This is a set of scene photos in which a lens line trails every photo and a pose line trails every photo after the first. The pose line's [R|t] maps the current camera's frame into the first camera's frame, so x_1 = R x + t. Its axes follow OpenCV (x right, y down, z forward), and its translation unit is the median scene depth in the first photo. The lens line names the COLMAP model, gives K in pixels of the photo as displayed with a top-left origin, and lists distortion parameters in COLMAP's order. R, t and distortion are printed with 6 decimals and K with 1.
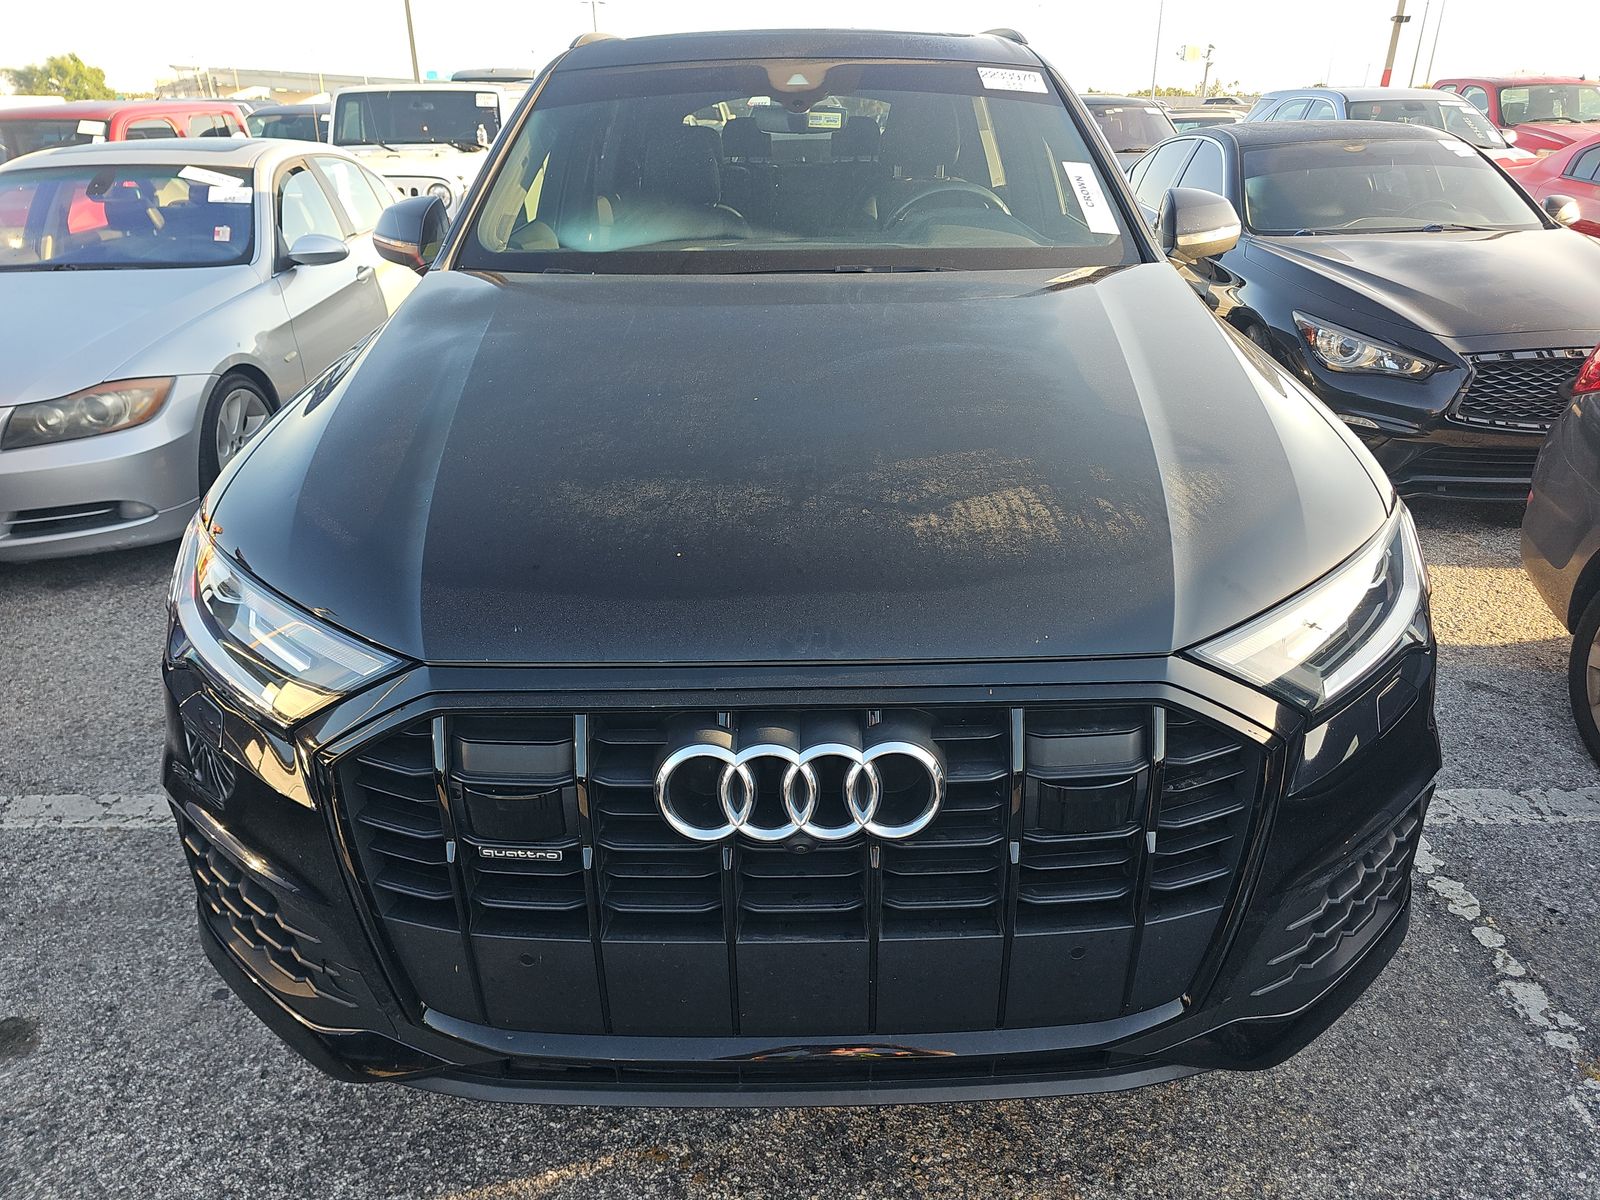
lens RADIAL K [[1076.6, 0, 810.5], [0, 1076.6, 600.1], [0, 0, 1]] dist [0.007065, -0.016450]
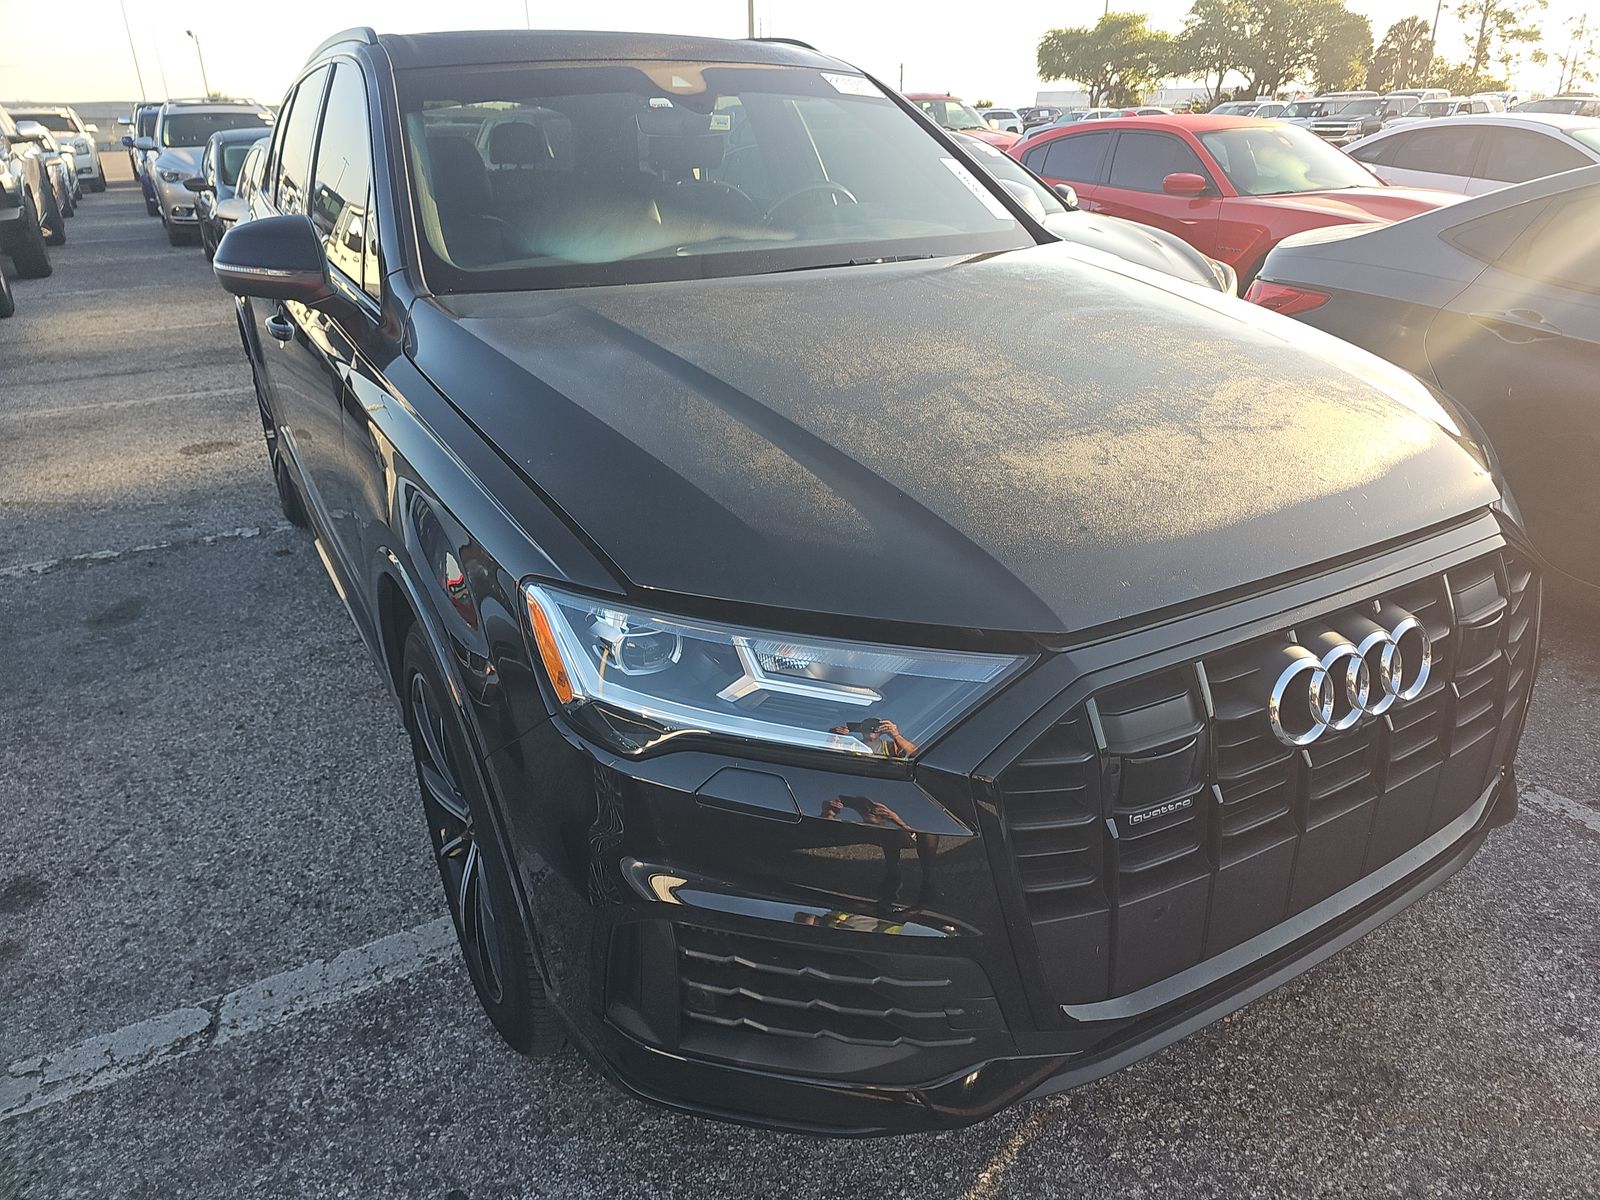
lens RADIAL K [[1076.6, 0, 814.8], [0, 1076.6, 595.9], [0, 0, 1]] dist [0.007065, -0.016450]
pose [[0.862268, -0.206887, 0.462268, -0.541804], [0.214721, 0.976001, 0.036287, -0.040077], [-0.458681, 0.067970, 0.885997, 0.122695]]
